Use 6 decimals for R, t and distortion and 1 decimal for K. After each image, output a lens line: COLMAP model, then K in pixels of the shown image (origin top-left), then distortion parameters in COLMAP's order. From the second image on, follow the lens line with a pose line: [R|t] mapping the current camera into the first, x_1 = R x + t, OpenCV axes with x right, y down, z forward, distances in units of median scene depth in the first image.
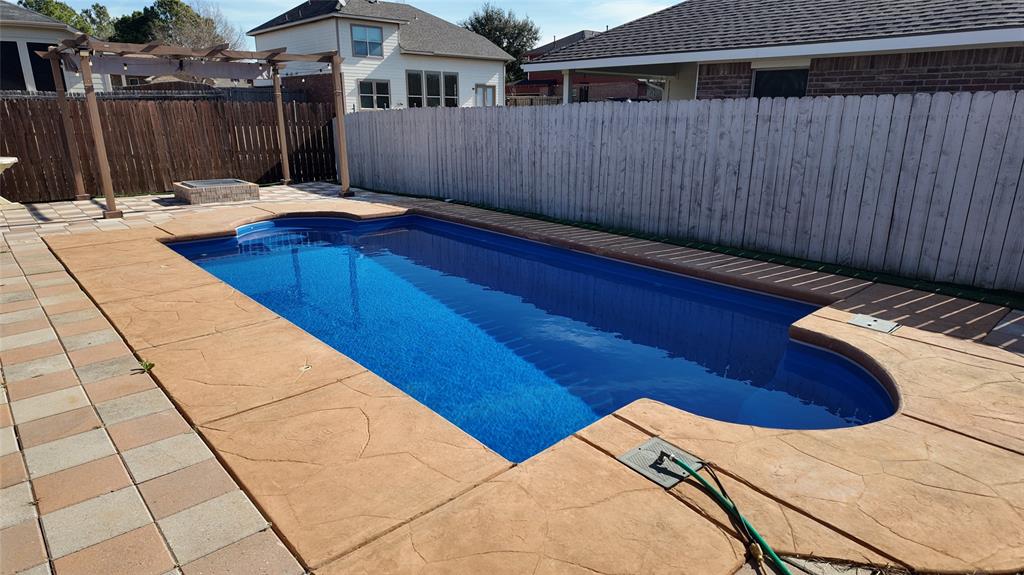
lens RADIAL K [[600.2, 0, 512.3], [0, 600.2, 289.7], [0, 0, 1]] dist [0.045239, -0.043144]
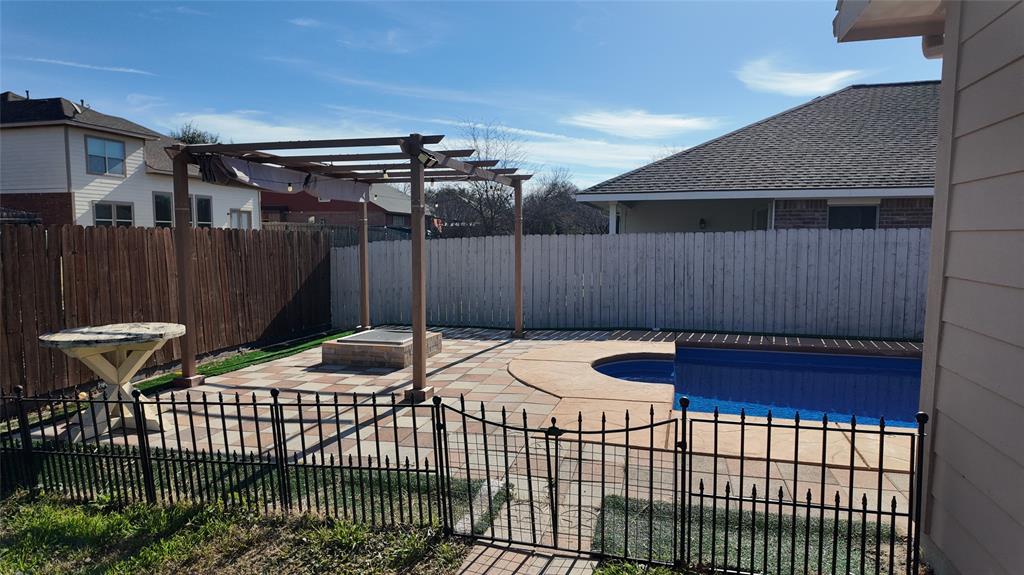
lens RADIAL K [[600.2, 0, 508.2], [0, 600.2, 284.7], [0, 0, 1]] dist [0.045239, -0.043144]
pose [[0.847897, -0.046285, 0.528136, -0.826420], [0.155080, 0.974263, -0.163590, -0.101846], [-0.506972, 0.220611, 0.833253, 0.329003]]
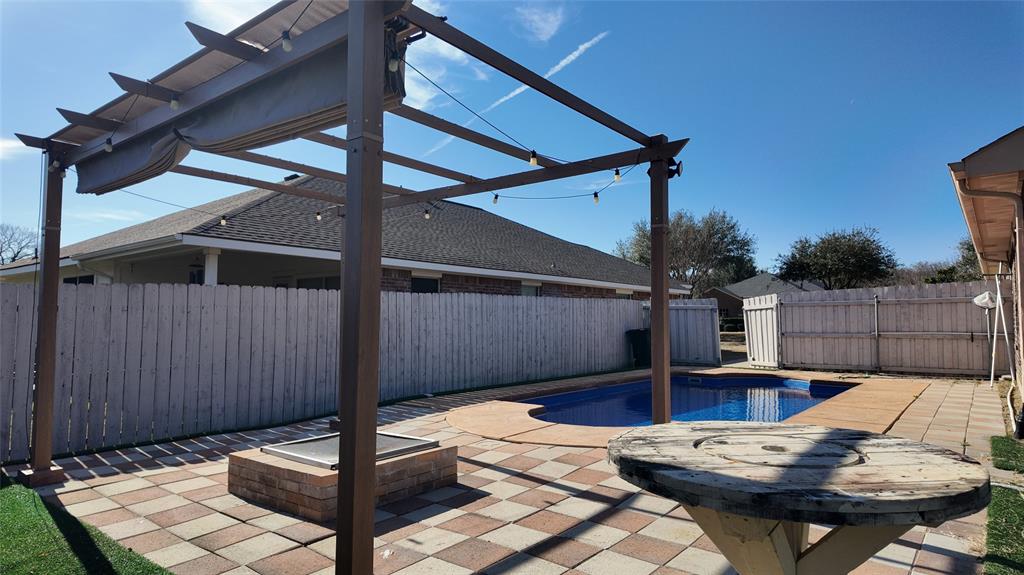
lens RADIAL K [[600.2, 0, 515.9], [0, 600.2, 282.8], [0, 0, 1]] dist [0.045239, -0.043144]
pose [[-0.177242, 0.059847, 0.982346, -1.004511], [0.278501, 0.960400, -0.008261, -0.268361], [-0.943940, 0.272120, -0.186891, 1.032869]]
